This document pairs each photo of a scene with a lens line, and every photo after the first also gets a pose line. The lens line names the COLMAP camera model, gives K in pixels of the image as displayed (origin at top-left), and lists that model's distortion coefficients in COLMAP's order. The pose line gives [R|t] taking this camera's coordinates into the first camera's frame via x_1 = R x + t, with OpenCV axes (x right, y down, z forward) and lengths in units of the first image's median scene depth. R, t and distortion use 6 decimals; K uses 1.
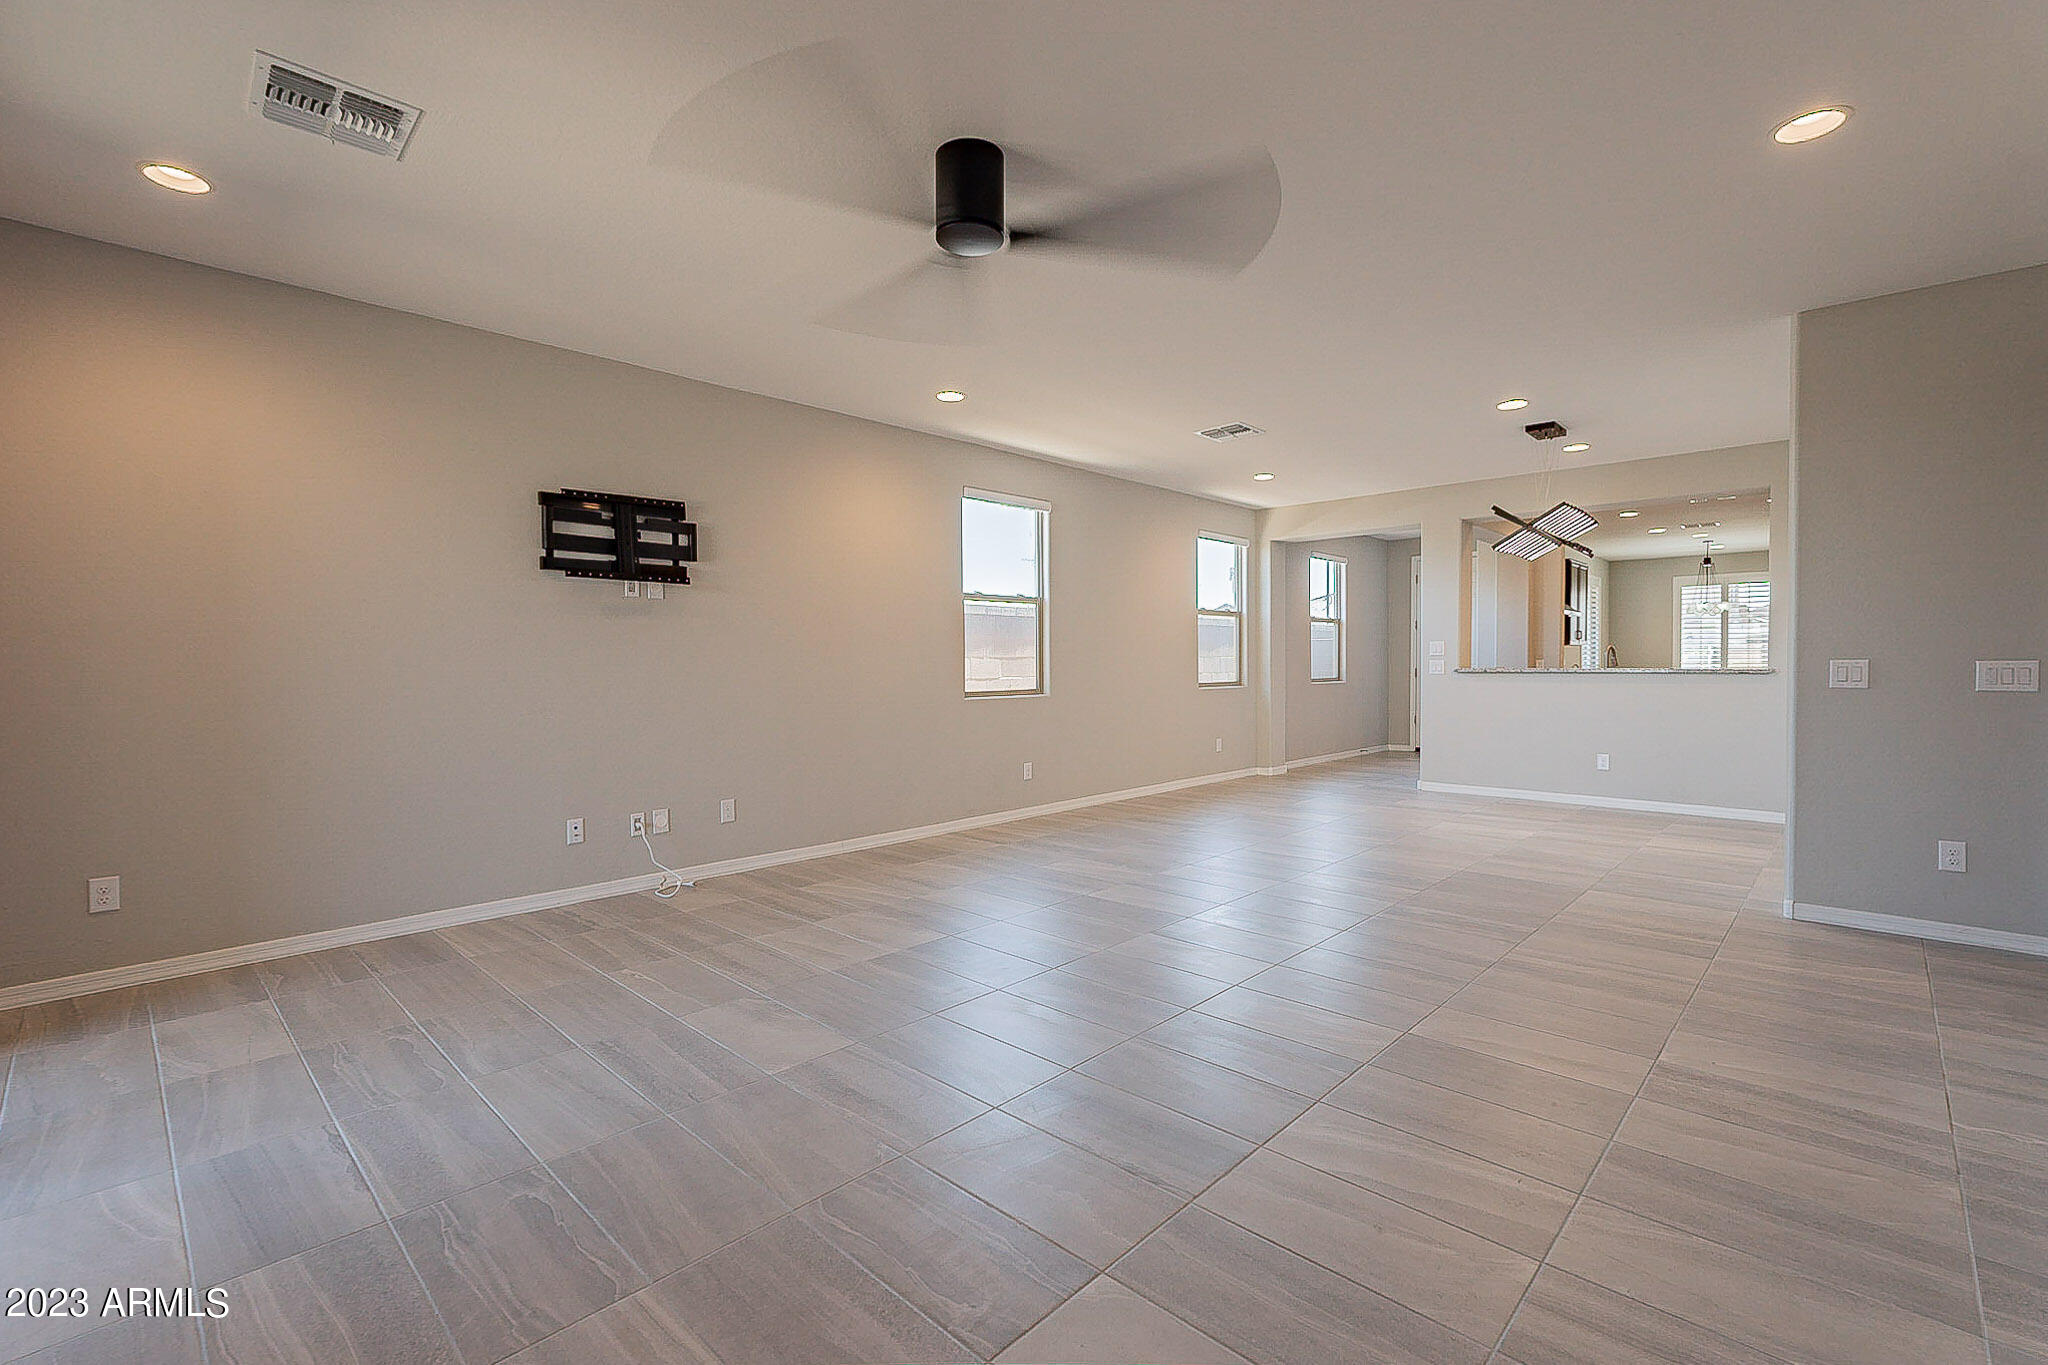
lens RADIAL K [[900.7, 0, 1019.3], [0, 900.7, 682.7], [0, 0, 1]] dist [-0.002244, 0.000091]
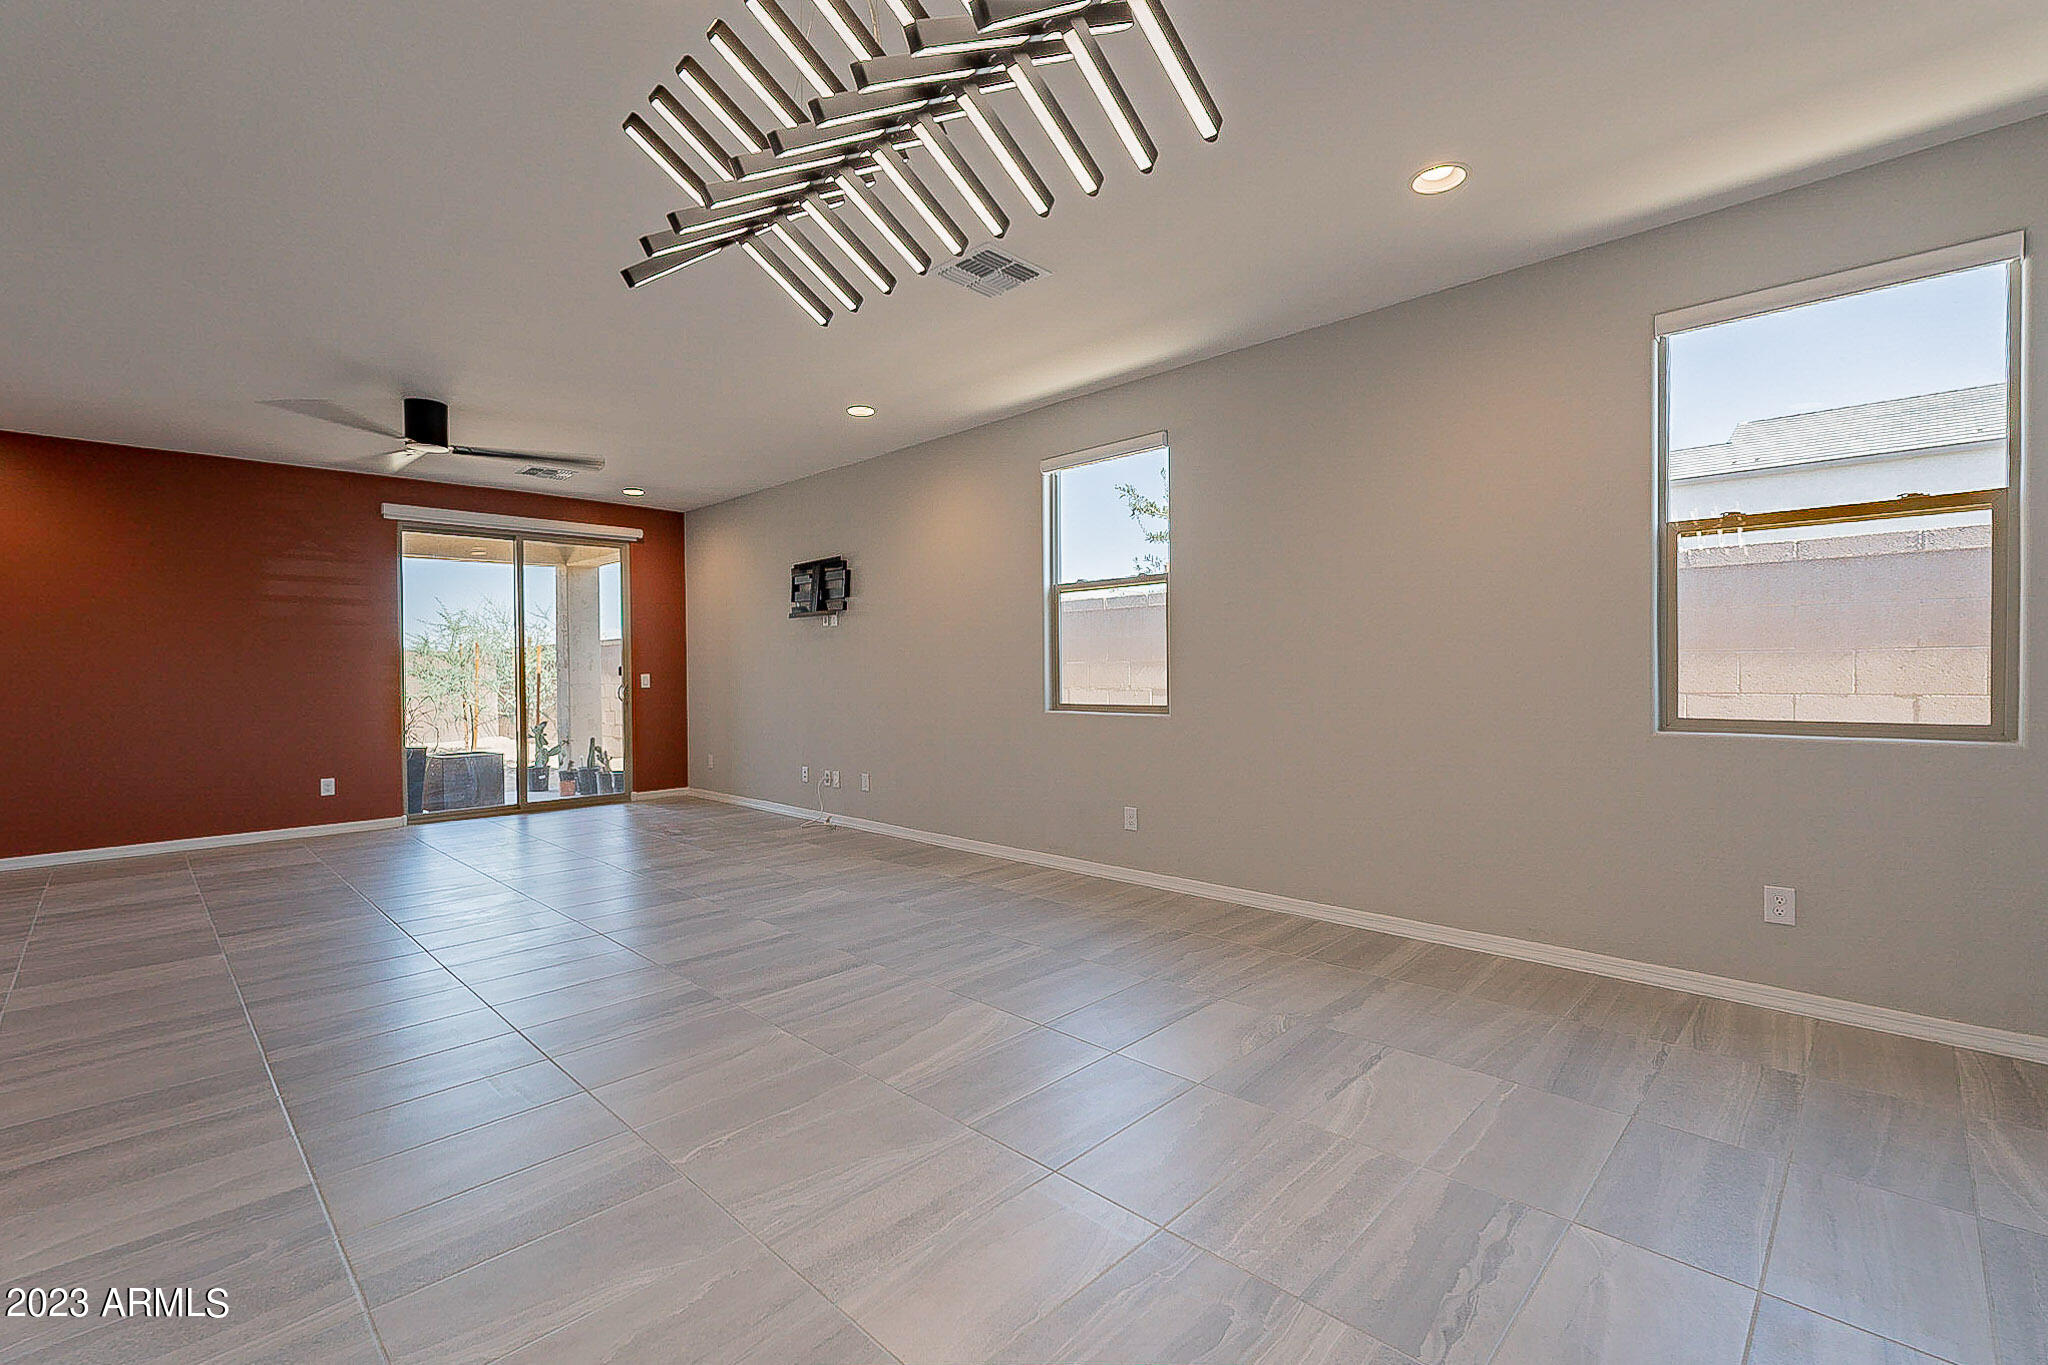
lens RADIAL K [[900.7, 0, 1019.3], [0, 900.7, 682.7], [0, 0, 1]] dist [-0.002244, 0.000091]
pose [[-0.007421, 0.019448, -0.999783, 1.220386], [-0.014573, 0.999703, 0.019555, -0.038784], [0.999866, 0.014715, -0.007136, 1.530089]]
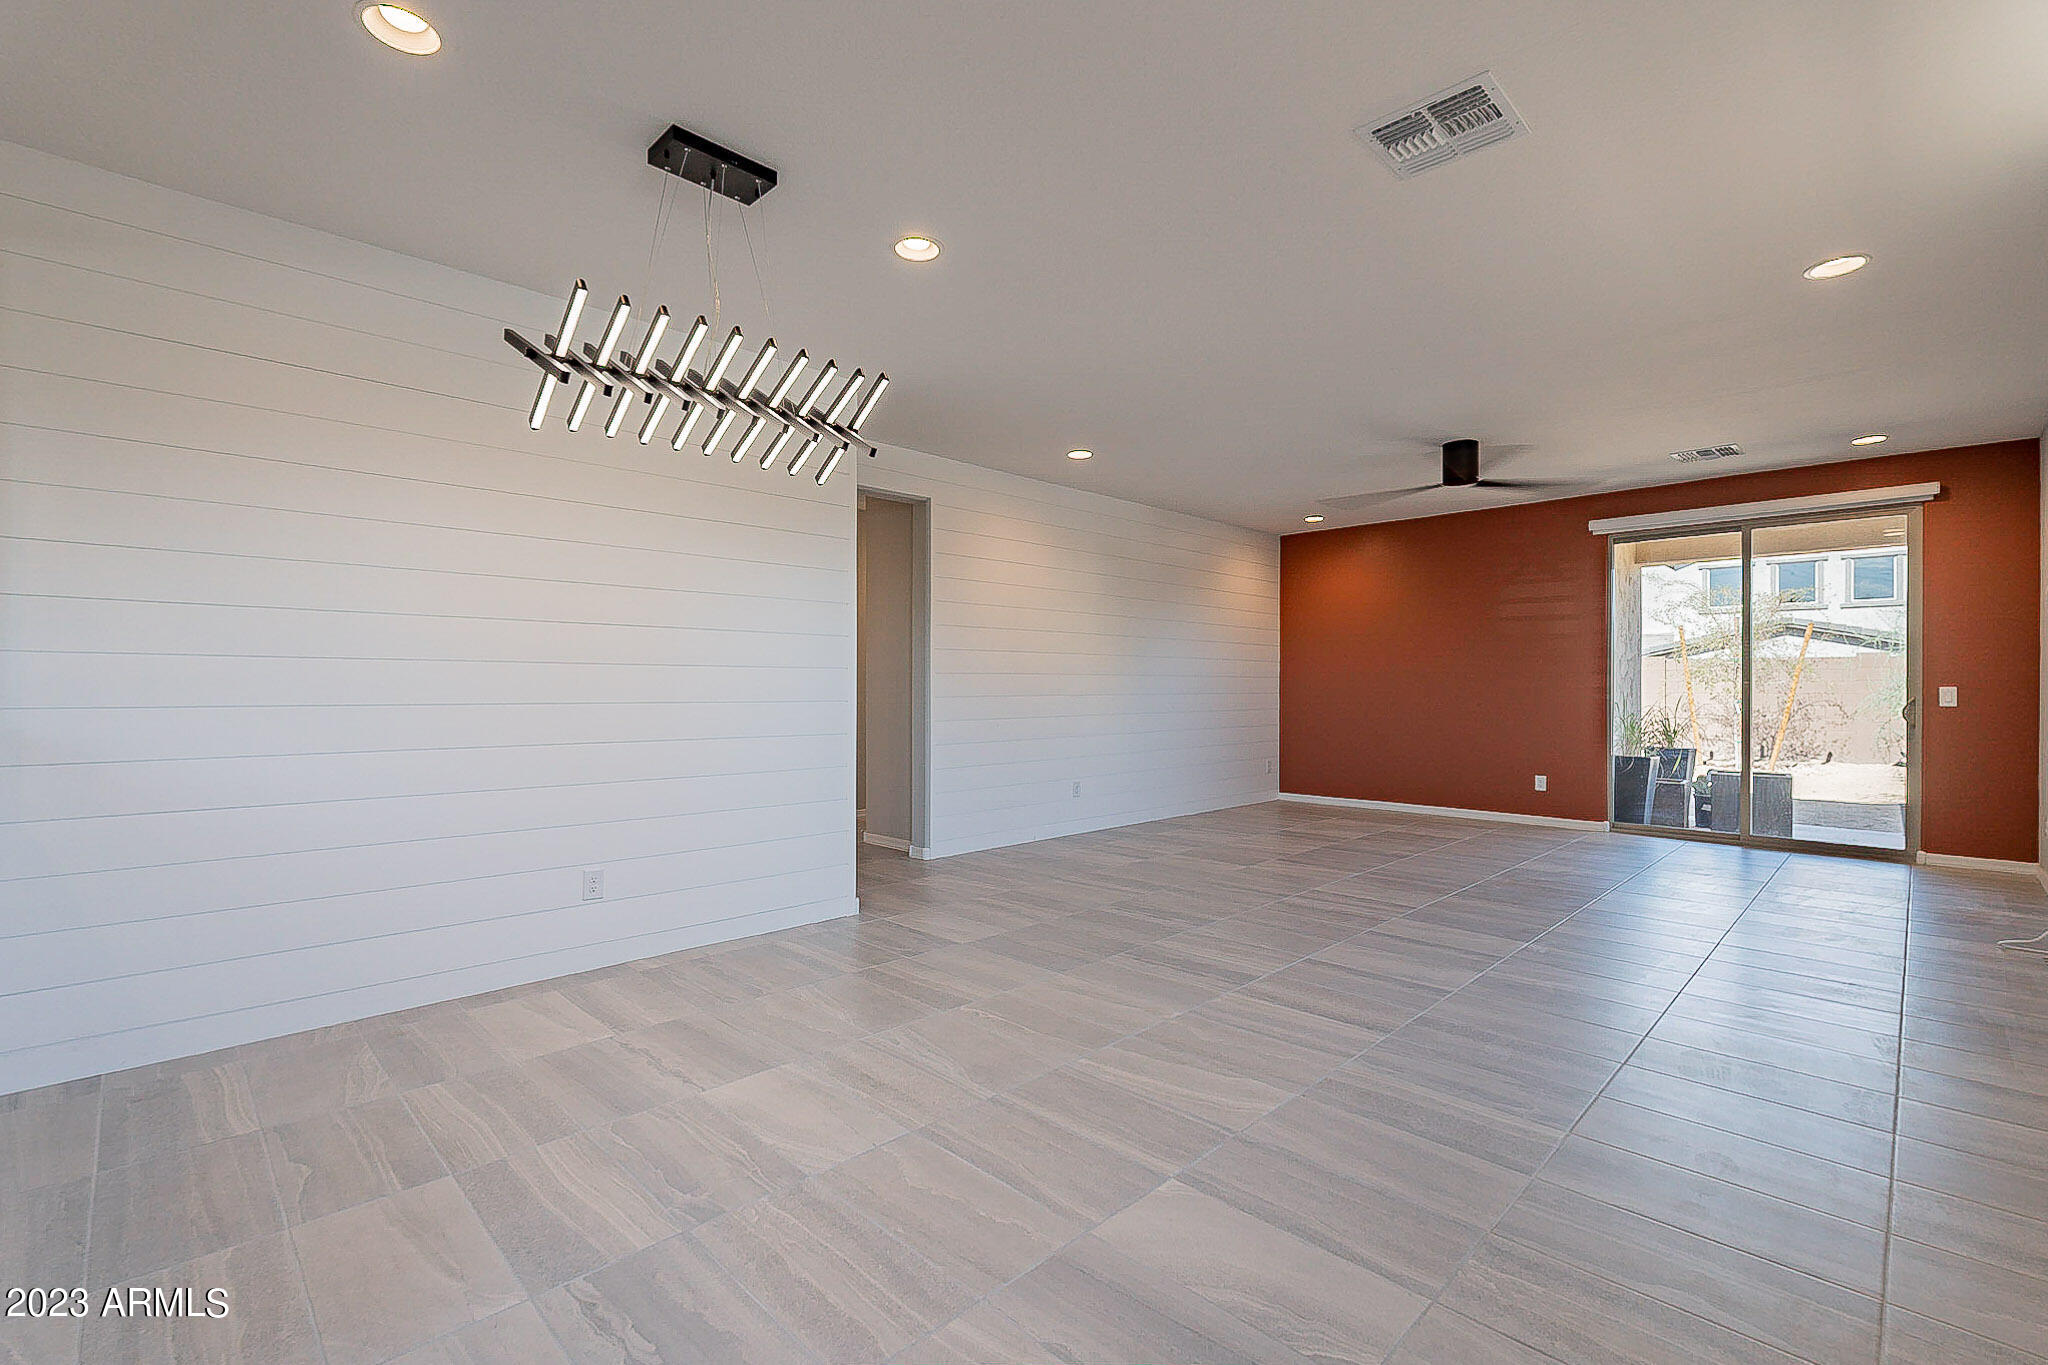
lens RADIAL K [[900.7, 0, 1019.3], [0, 900.7, 682.7], [0, 0, 1]] dist [-0.002244, 0.000091]
pose [[-0.999623, 0.004810, 0.027037, 0.623626], [0.005396, 0.999751, 0.021635, -0.050524], [-0.026926, 0.021773, -0.999400, 2.123647]]
